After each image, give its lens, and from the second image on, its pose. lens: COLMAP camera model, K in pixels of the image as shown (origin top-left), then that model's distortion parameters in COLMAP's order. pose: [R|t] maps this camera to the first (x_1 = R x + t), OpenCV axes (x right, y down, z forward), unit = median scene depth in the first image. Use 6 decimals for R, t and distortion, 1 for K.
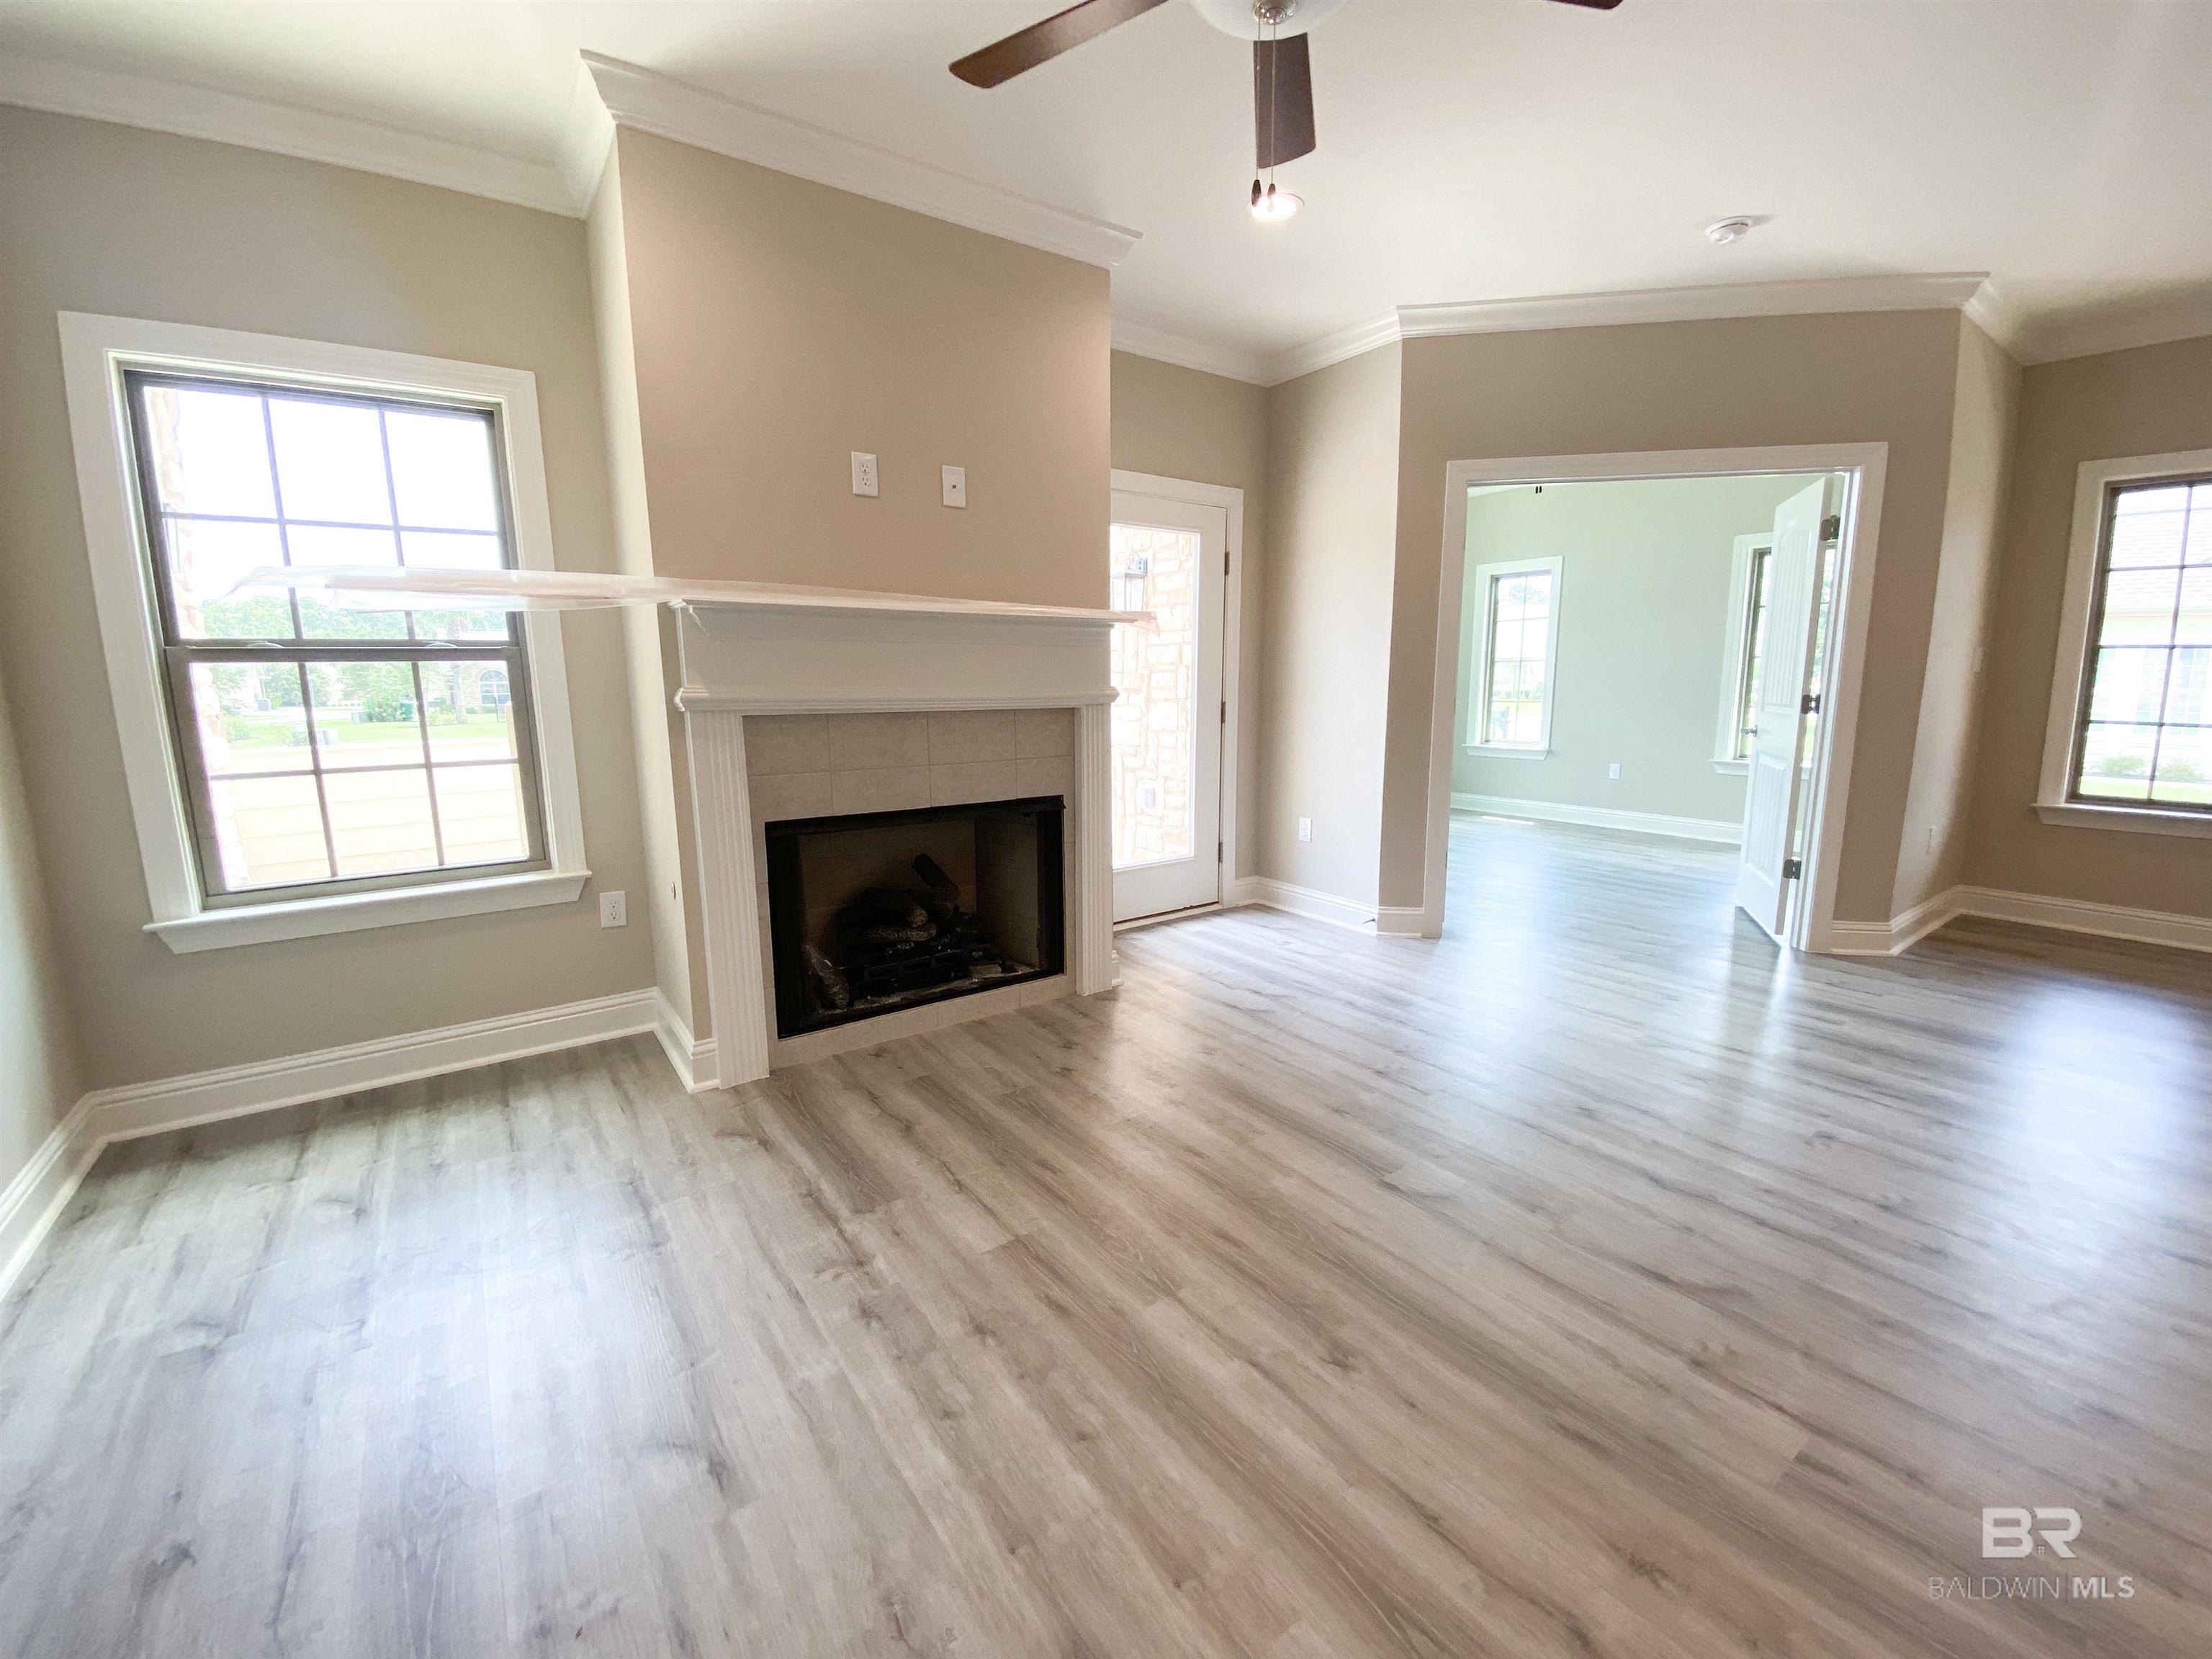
lens RADIAL K [[871.0, 0, 1106.0], [0, 871.0, 829.5], [0, 0, 1]] dist [0.015398, -0.017707]
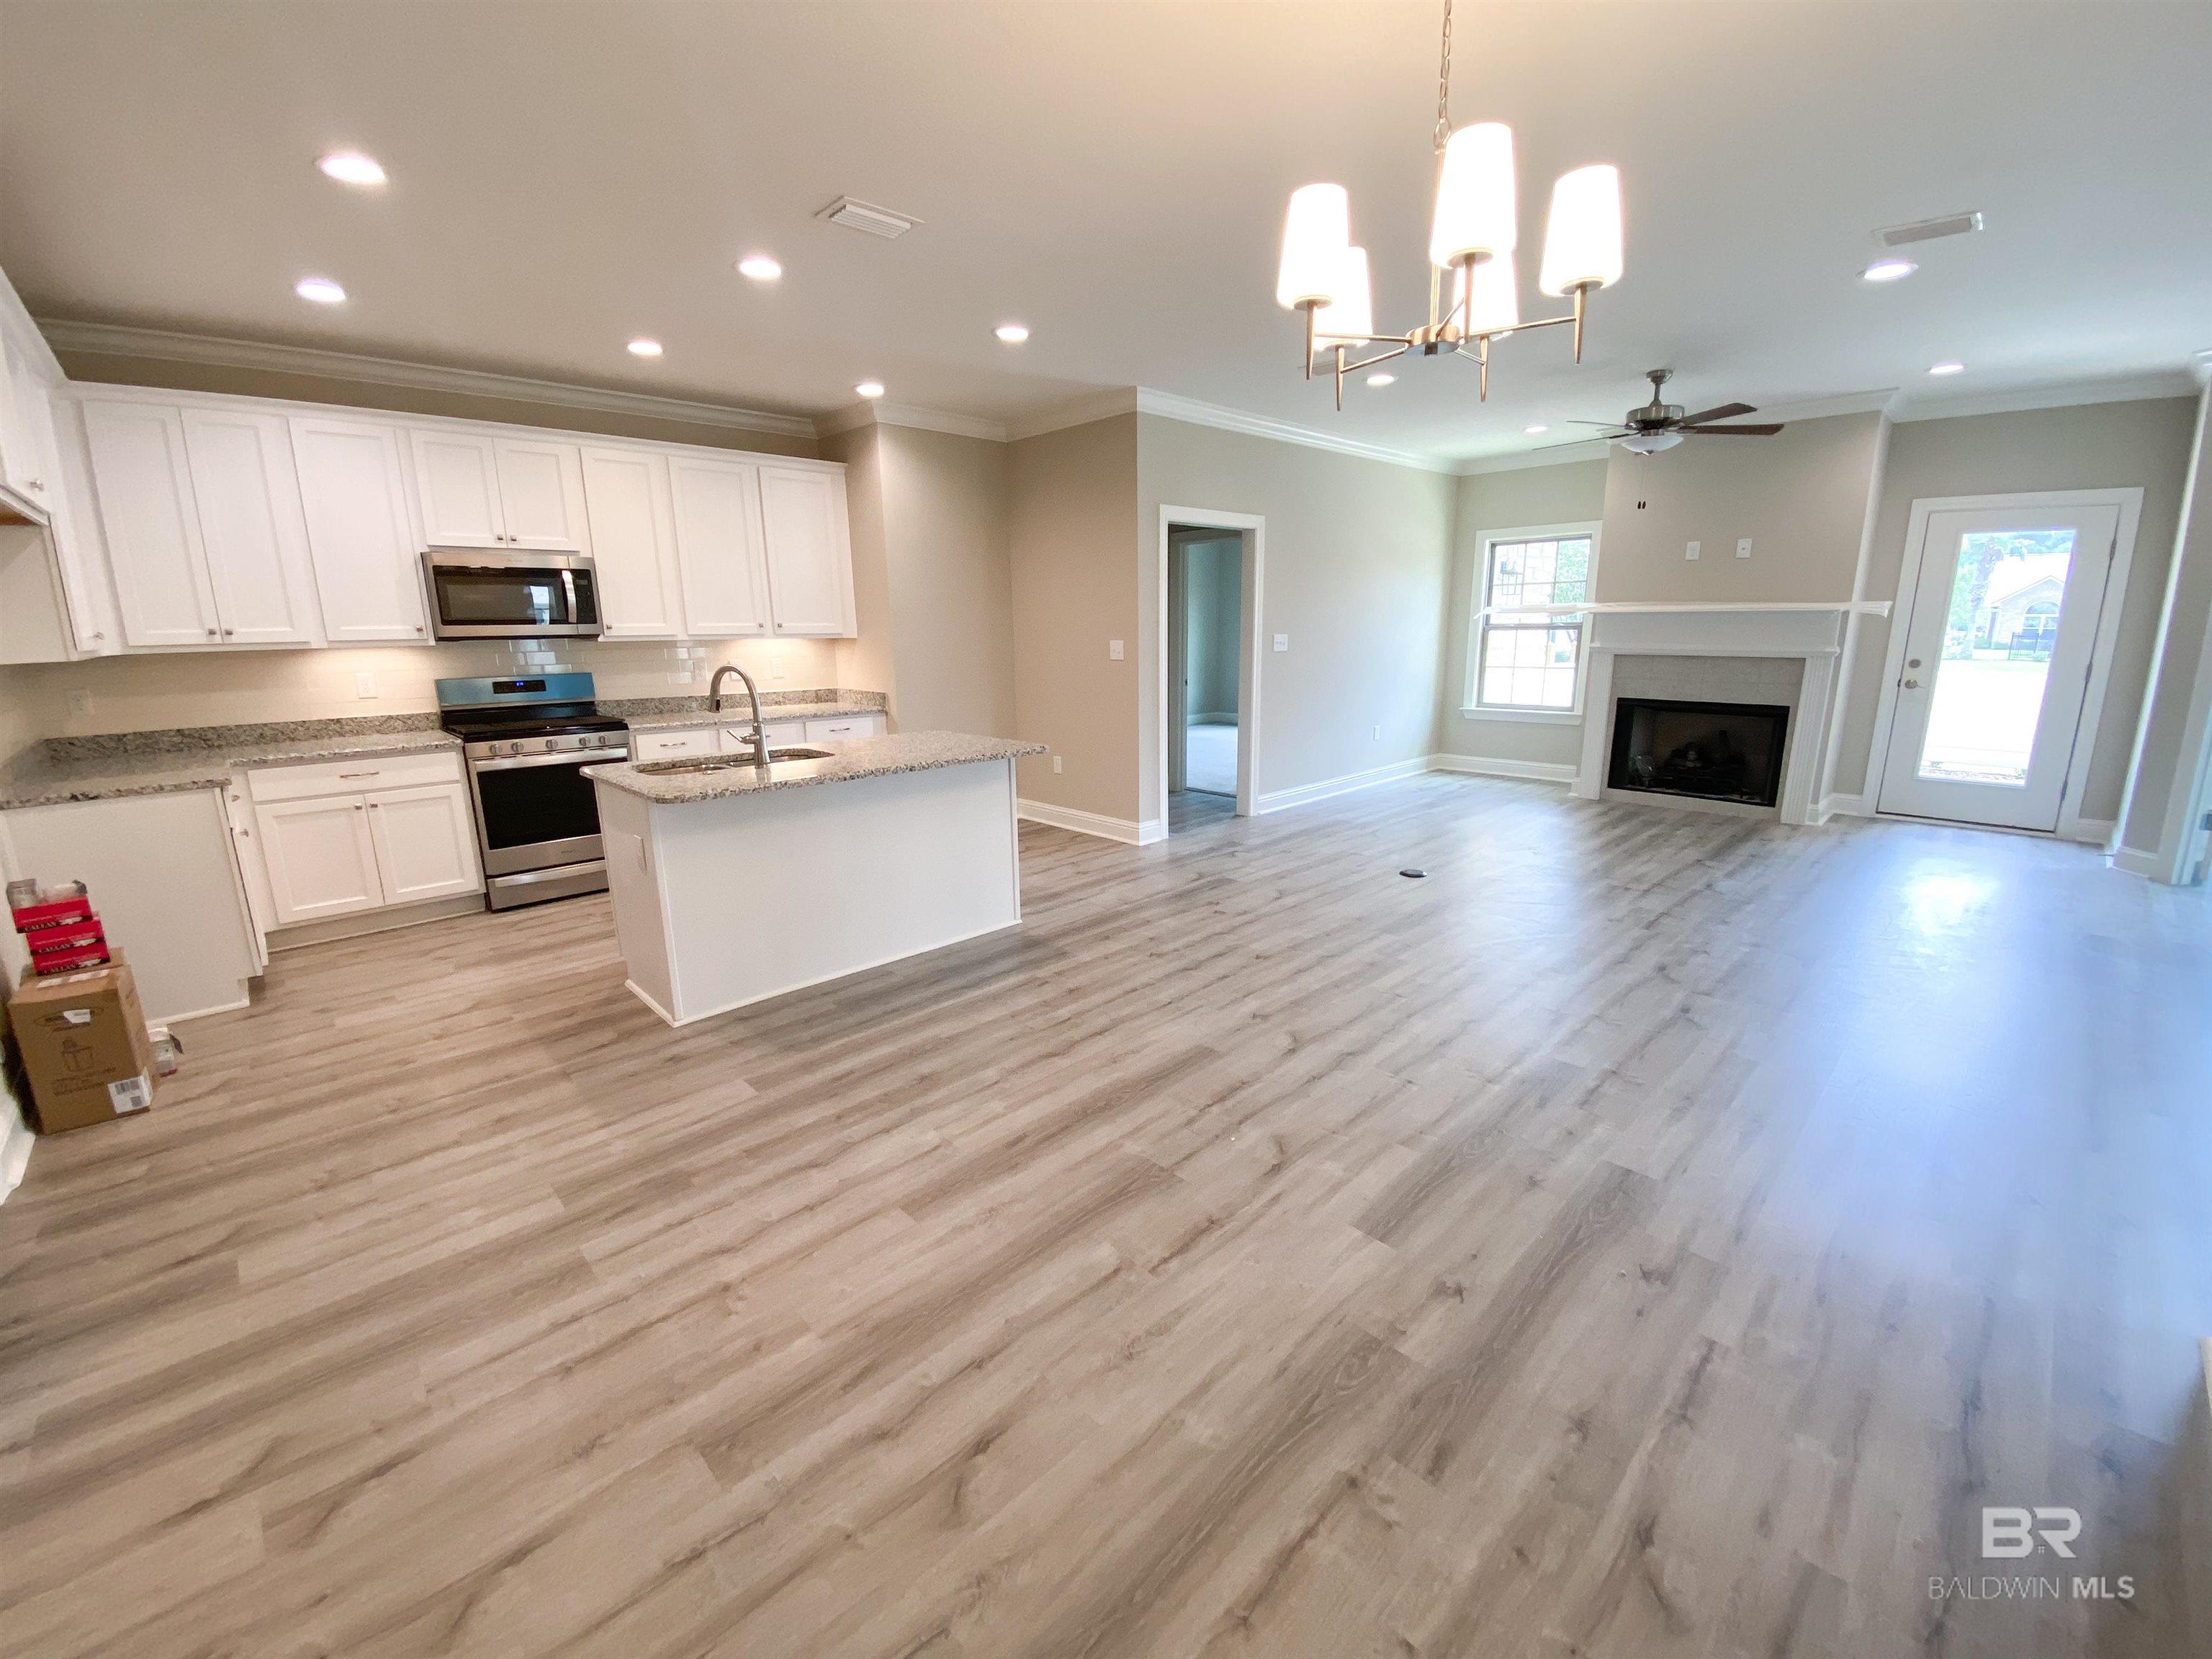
lens RADIAL K [[904.2, 0, 1123.2], [0, 904.2, 824.3], [0, 0, 1]] dist [0.001115, -0.010561]
pose [[0.178463, 0.220543, -0.958912, 1.718060], [-0.159119, 0.968198, 0.193066, 0.062112], [0.970995, 0.118127, 0.207880, -0.784296]]
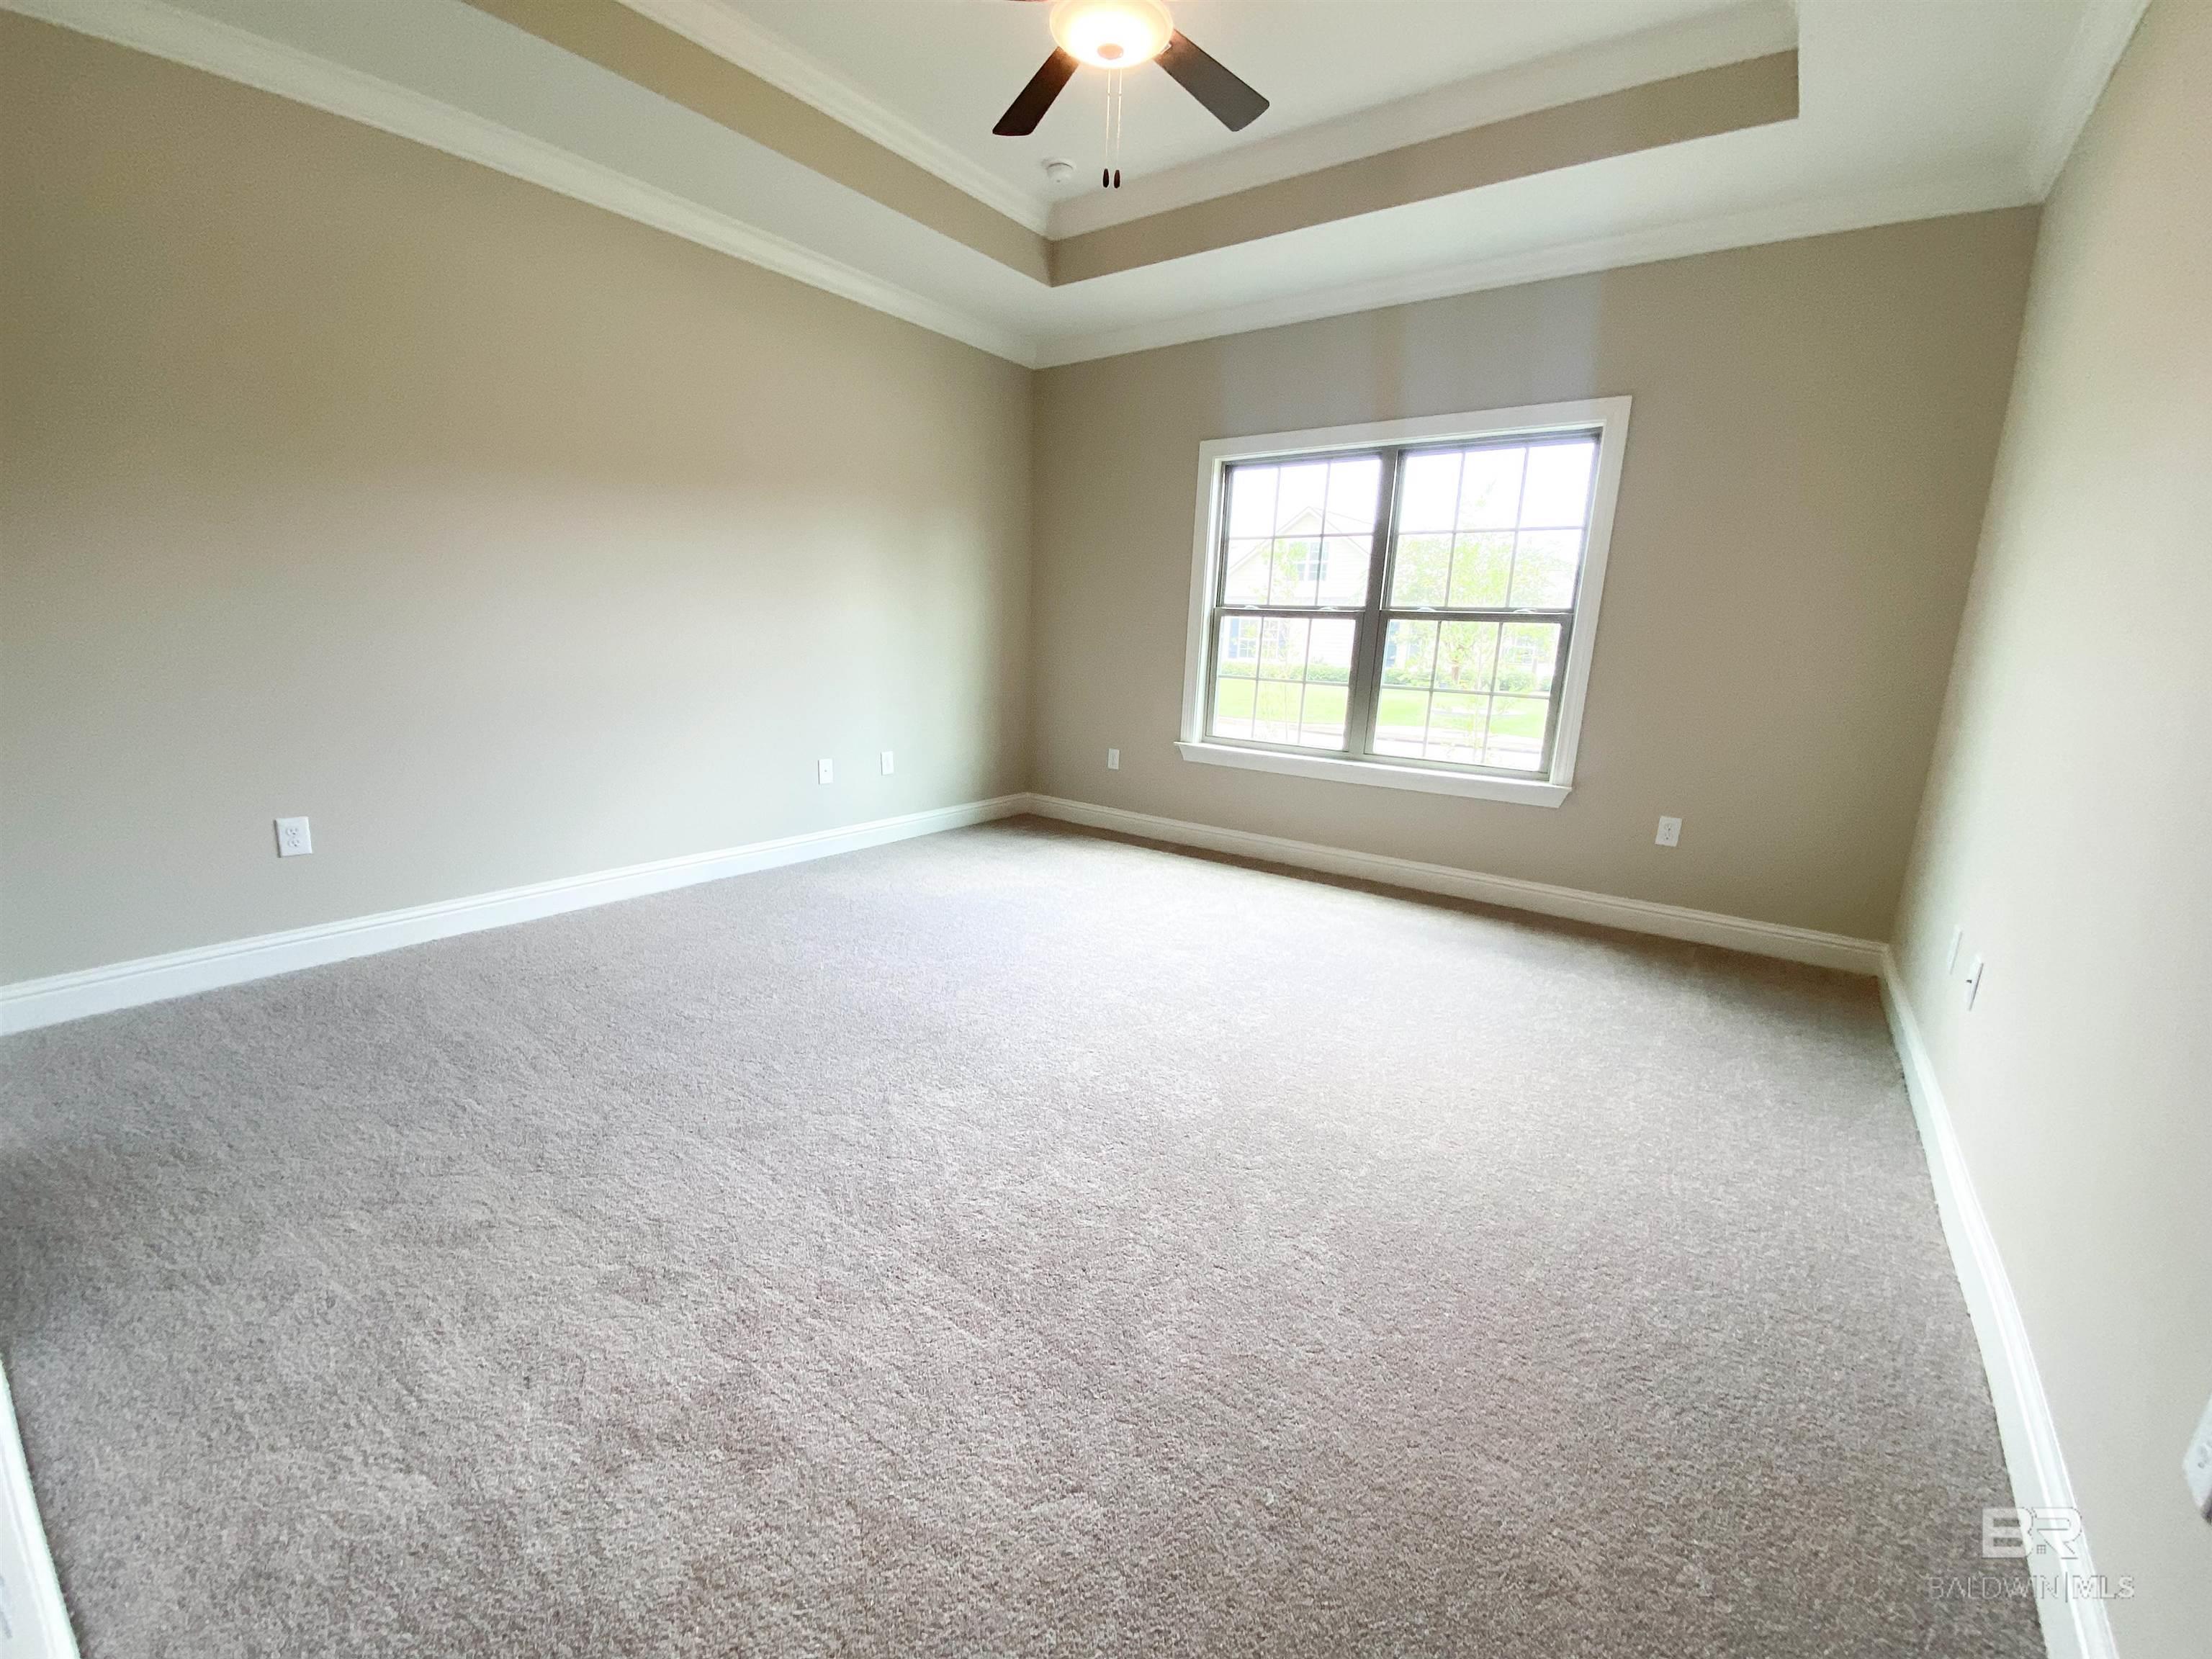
lens RADIAL K [[871.0, 0, 1106.0], [0, 871.0, 829.5], [0, 0, 1]] dist [0.015398, -0.017707]
pose [[0.286244, 0.238826, -0.927915, 0.648845], [-0.202453, 0.961648, 0.185056, -0.032530], [0.936524, 0.134888, 0.323617, 0.150193]]
